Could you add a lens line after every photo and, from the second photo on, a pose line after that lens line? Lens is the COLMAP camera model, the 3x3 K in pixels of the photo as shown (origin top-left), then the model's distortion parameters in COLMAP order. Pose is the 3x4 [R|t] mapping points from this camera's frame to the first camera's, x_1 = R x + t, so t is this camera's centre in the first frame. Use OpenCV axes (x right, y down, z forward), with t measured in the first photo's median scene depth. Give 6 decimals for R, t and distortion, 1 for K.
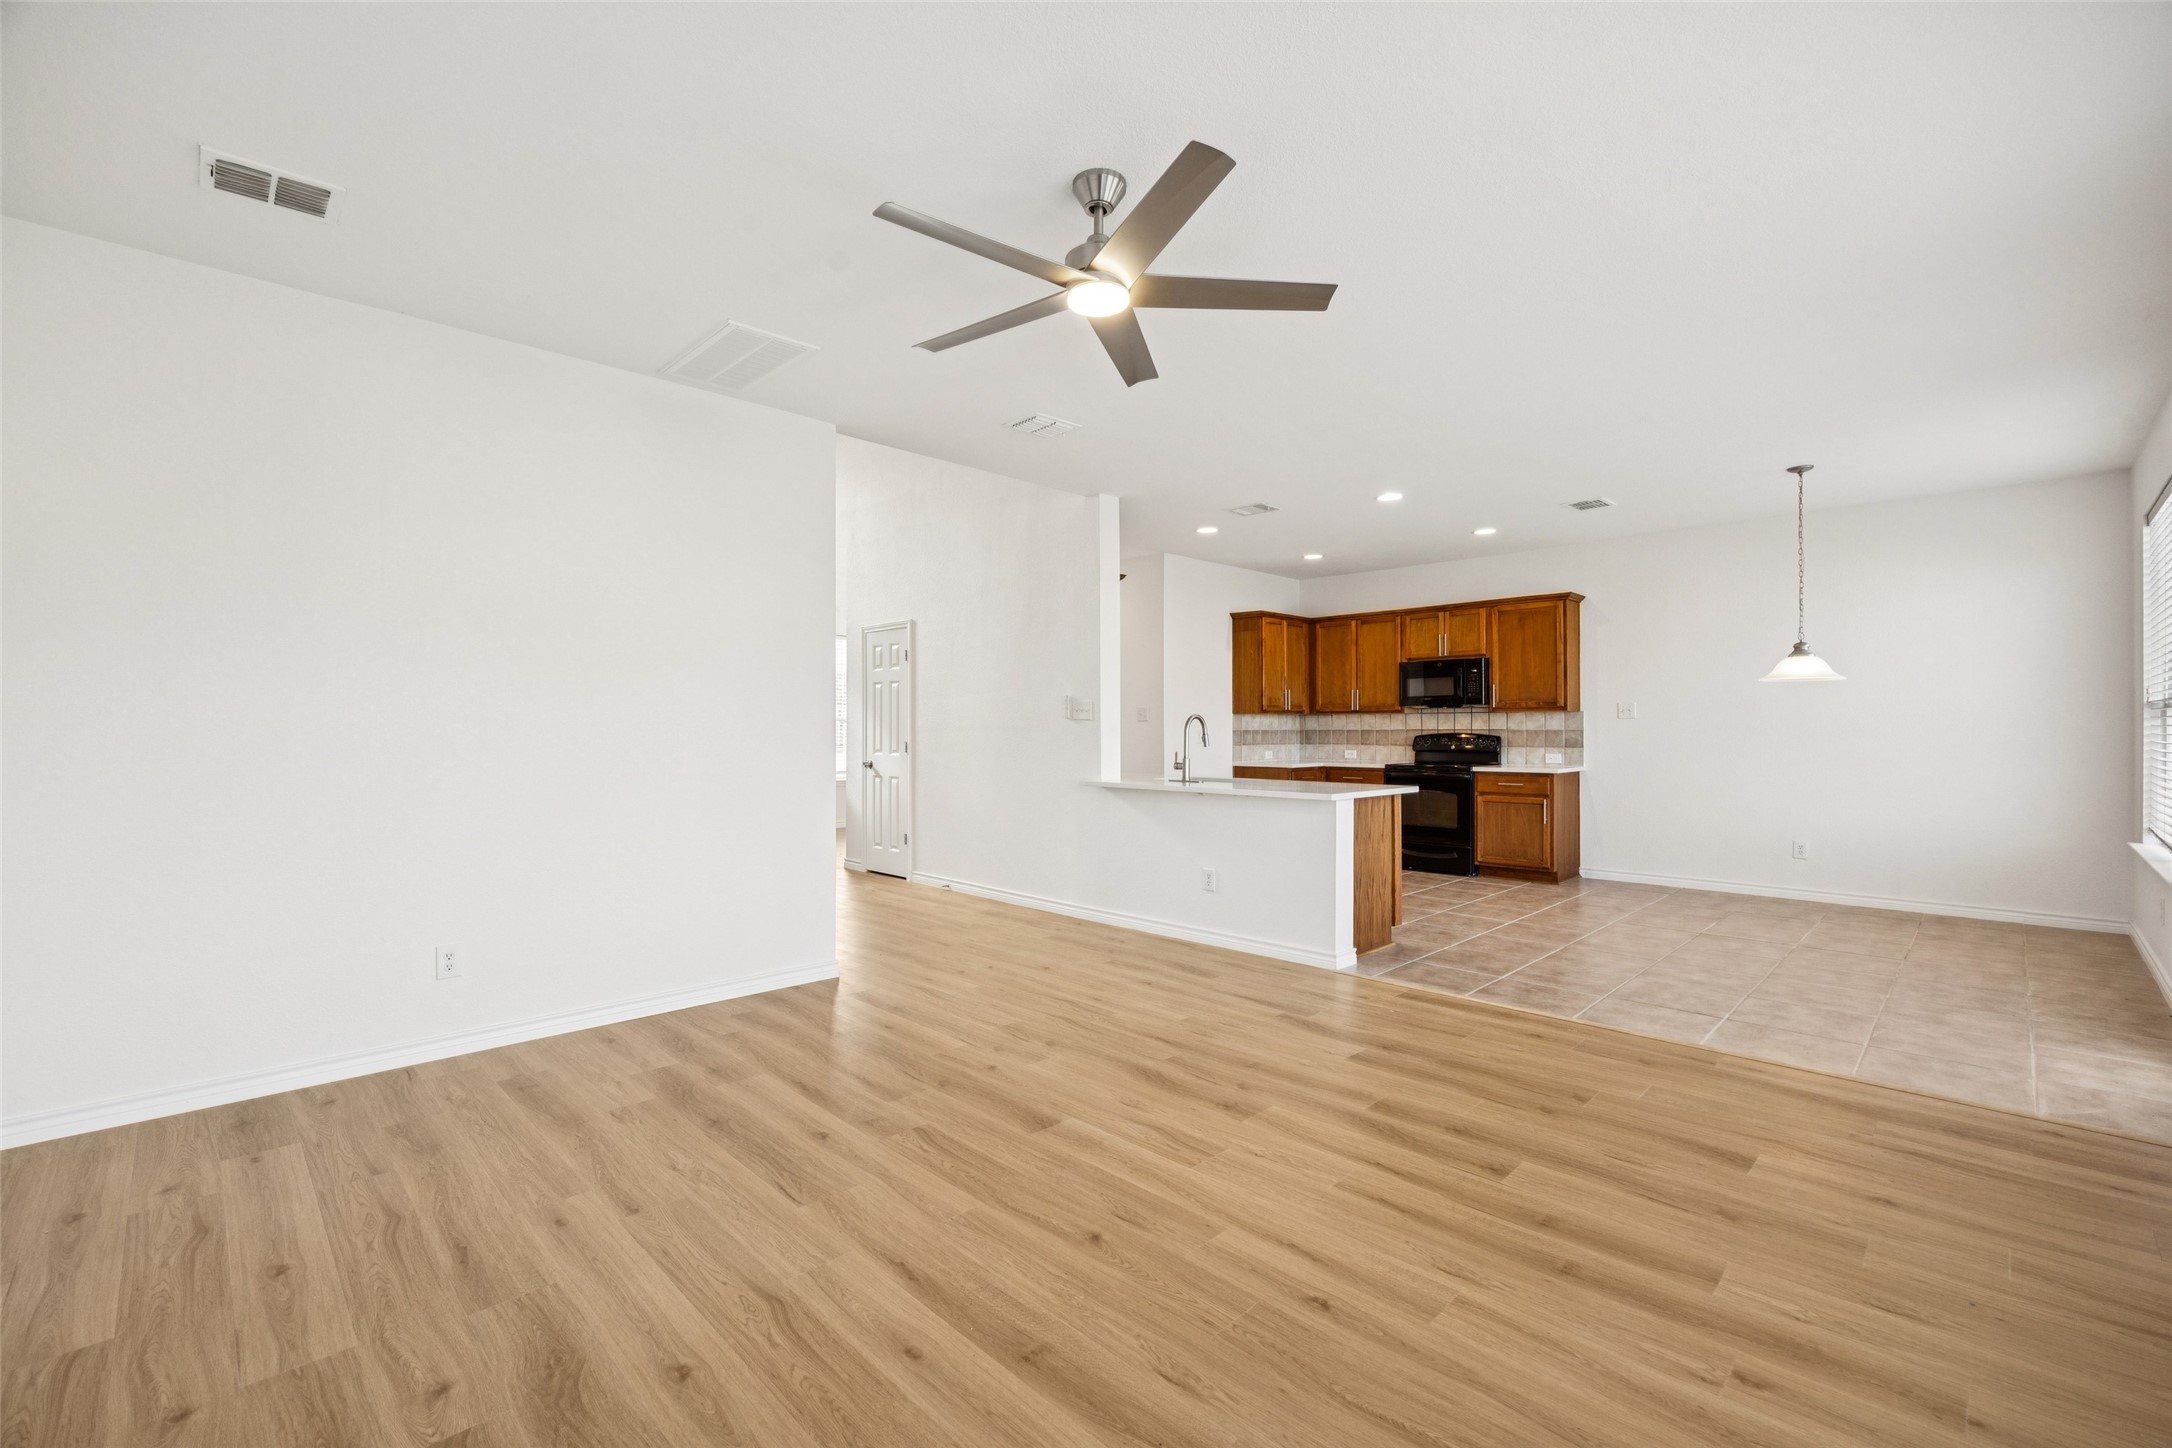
lens RADIAL K [[903.7, 0, 1086.0], [0, 903.7, 724.0], [0, 0, 1]] dist [0.000505, 0.000050]
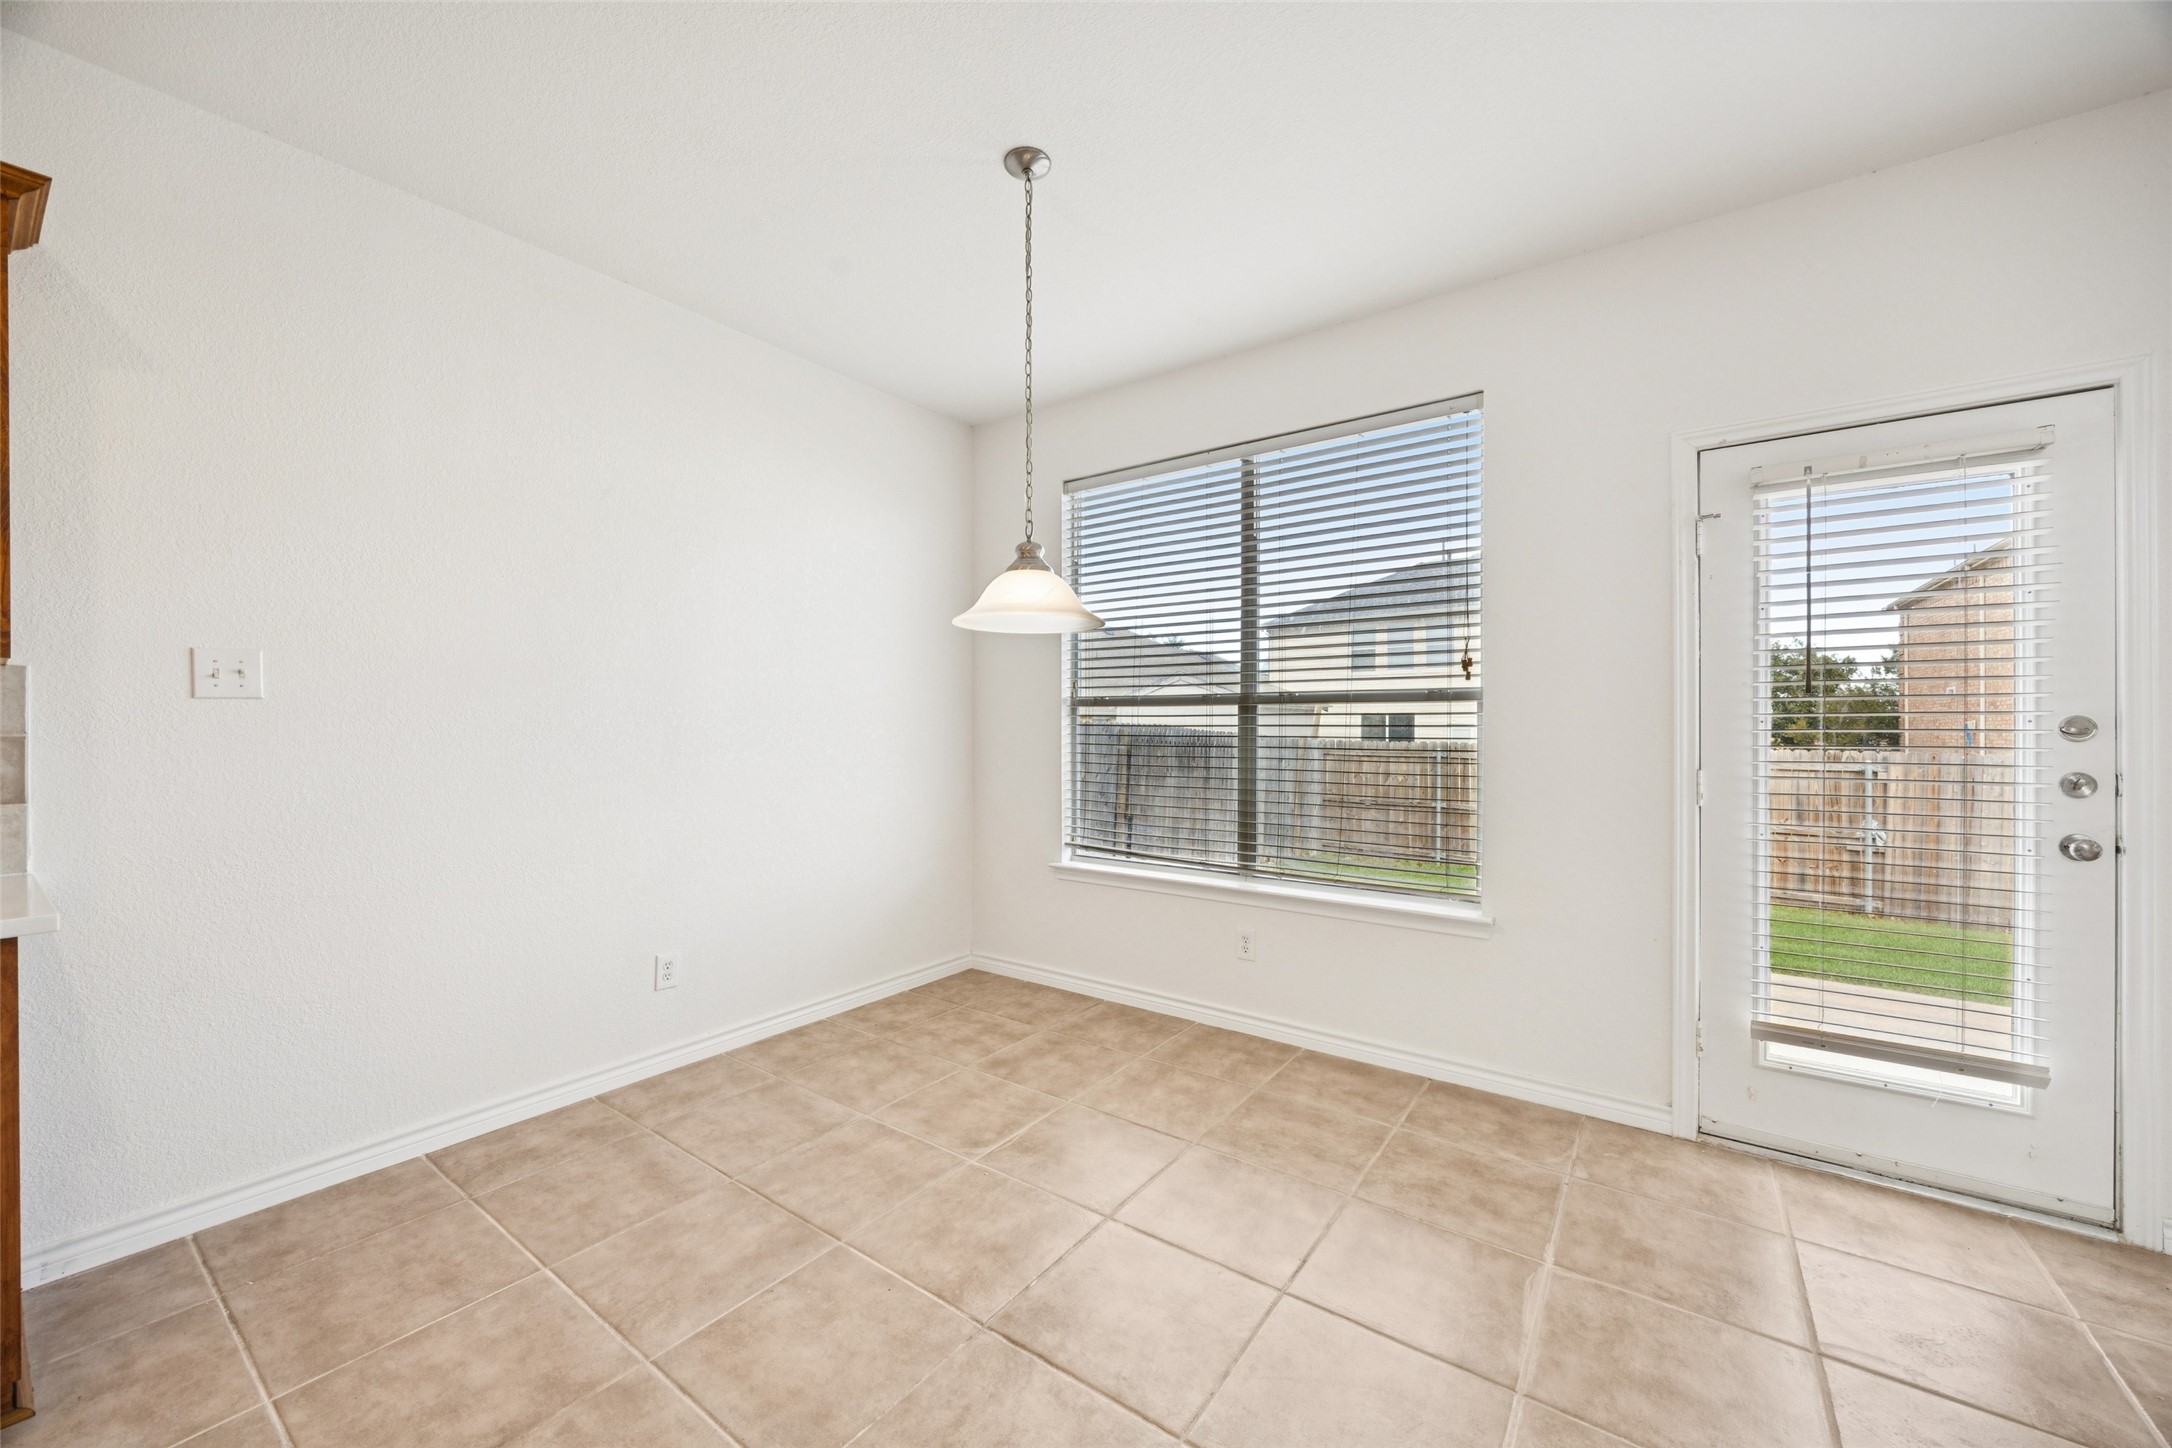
lens RADIAL K [[840.8, 0, 1086.0], [0, 840.8, 724.0], [0, 0, 1]] dist [-0.000198, -0.000115]
pose [[-0.159816, 0.001325, 0.987146, 0.243029], [-0.004946, 0.999985, -0.002143, 0.001777], [-0.987134, -0.005225, -0.159807, 0.695117]]
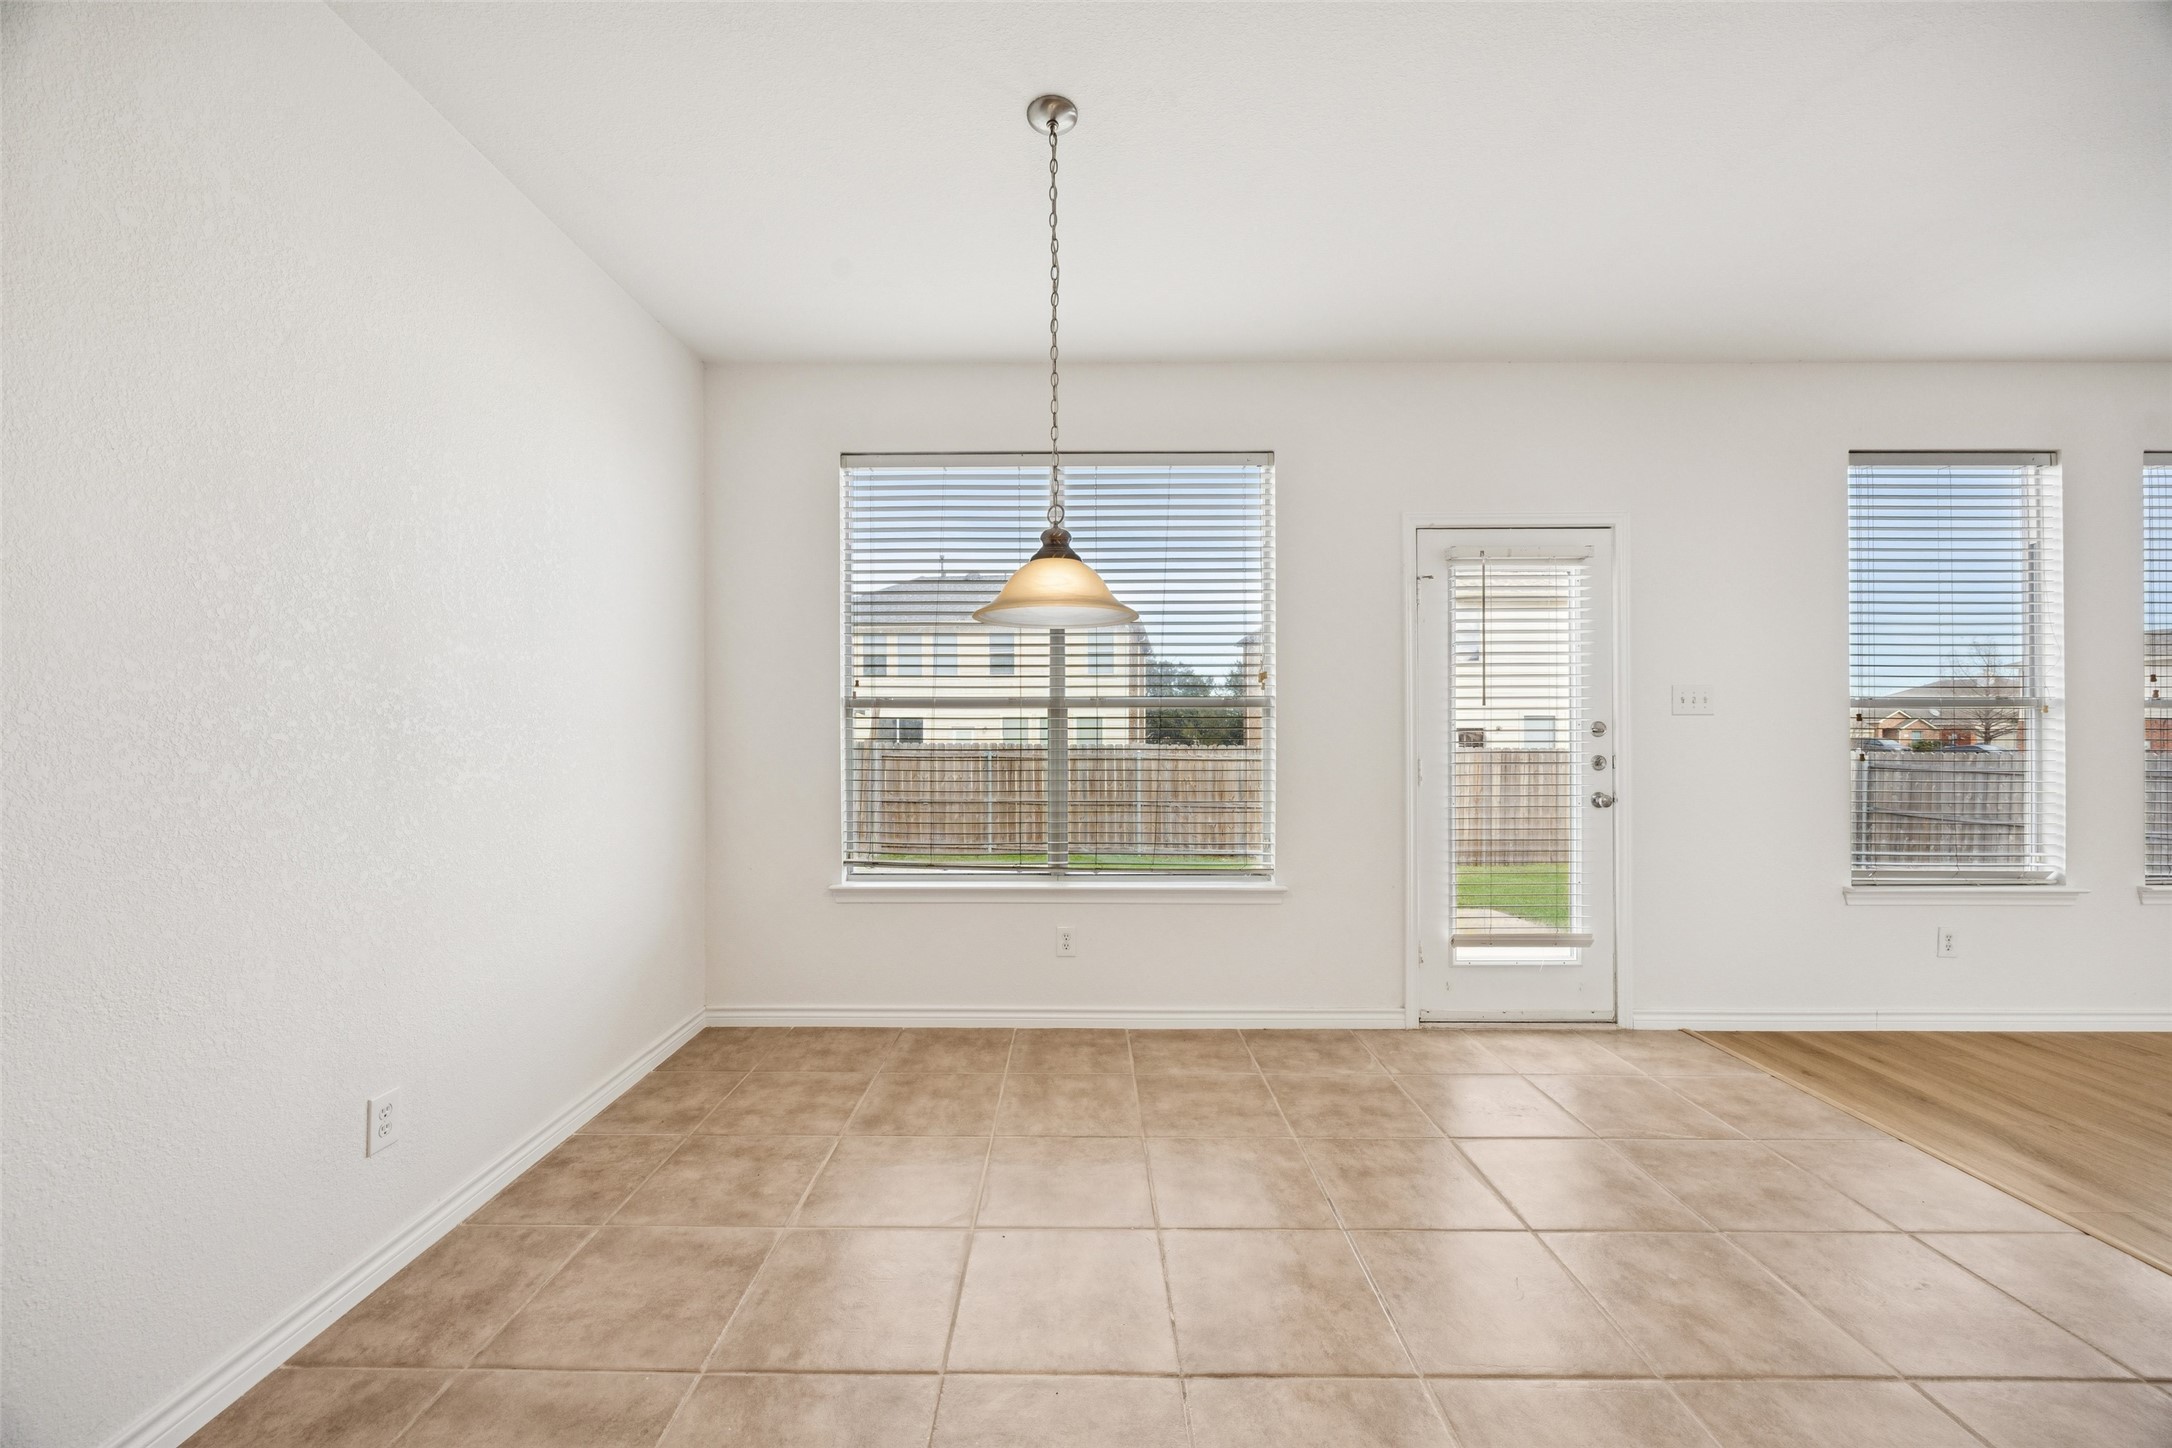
lens RADIAL K [[826.5, 0, 1084.4], [0, 826.5, 728.6], [0, 0, 1]] dist [-0.003061, -0.000133]
pose [[-0.710336, 0.000610, 0.703863, 0.342353], [-0.001581, 0.999996, -0.002462, 0.002413], [-0.703861, -0.002862, -0.710332, 0.847134]]
